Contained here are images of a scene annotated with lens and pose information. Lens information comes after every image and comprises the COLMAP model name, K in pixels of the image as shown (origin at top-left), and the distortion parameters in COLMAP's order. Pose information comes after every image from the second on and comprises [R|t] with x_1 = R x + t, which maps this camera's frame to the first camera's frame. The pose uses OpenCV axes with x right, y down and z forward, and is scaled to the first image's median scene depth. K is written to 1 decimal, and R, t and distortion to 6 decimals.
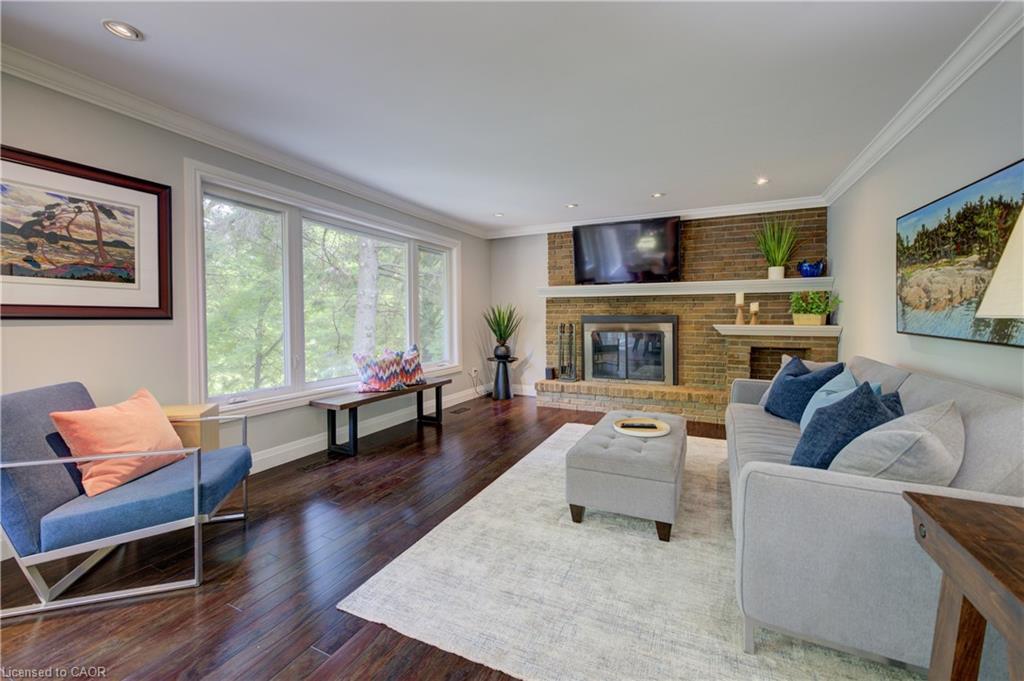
lens RADIAL K [[418.3, 0, 505.5], [0, 418.3, 322.0], [0, 0, 1]] dist [0.000241, 0.000388]
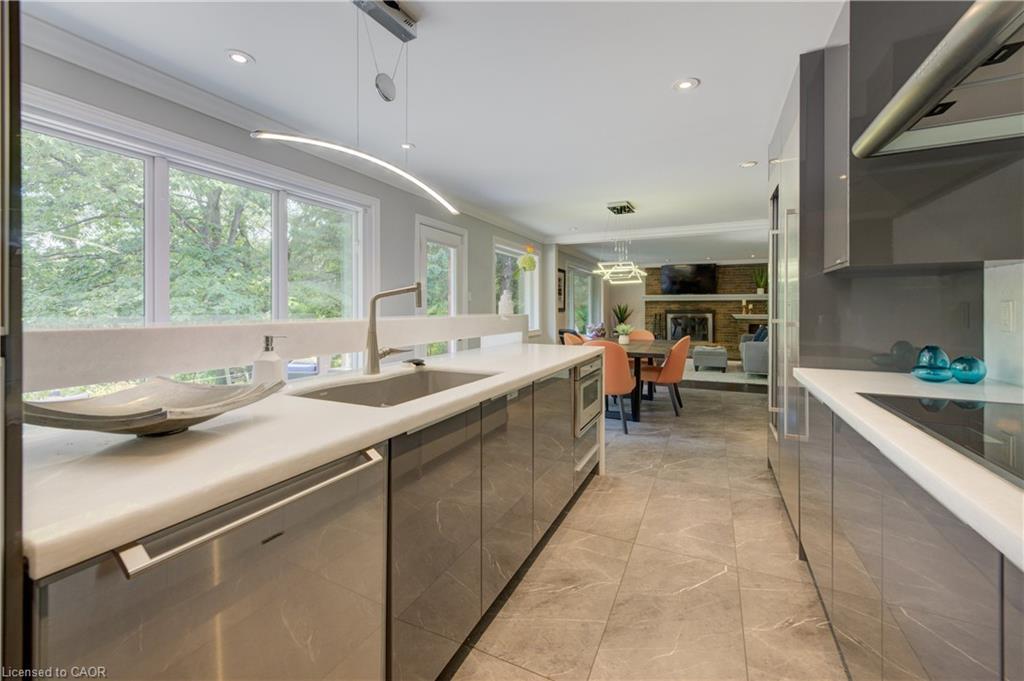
lens RADIAL K [[418.3, 0, 502.1], [0, 418.3, 314.2], [0, 0, 1]] dist [0.000241, 0.000388]
pose [[0.999981, 0.002505, -0.005653, -0.711263], [-0.002500, 0.999997, 0.000829, 0.007497], [0.005655, -0.000815, 0.999984, -1.226768]]
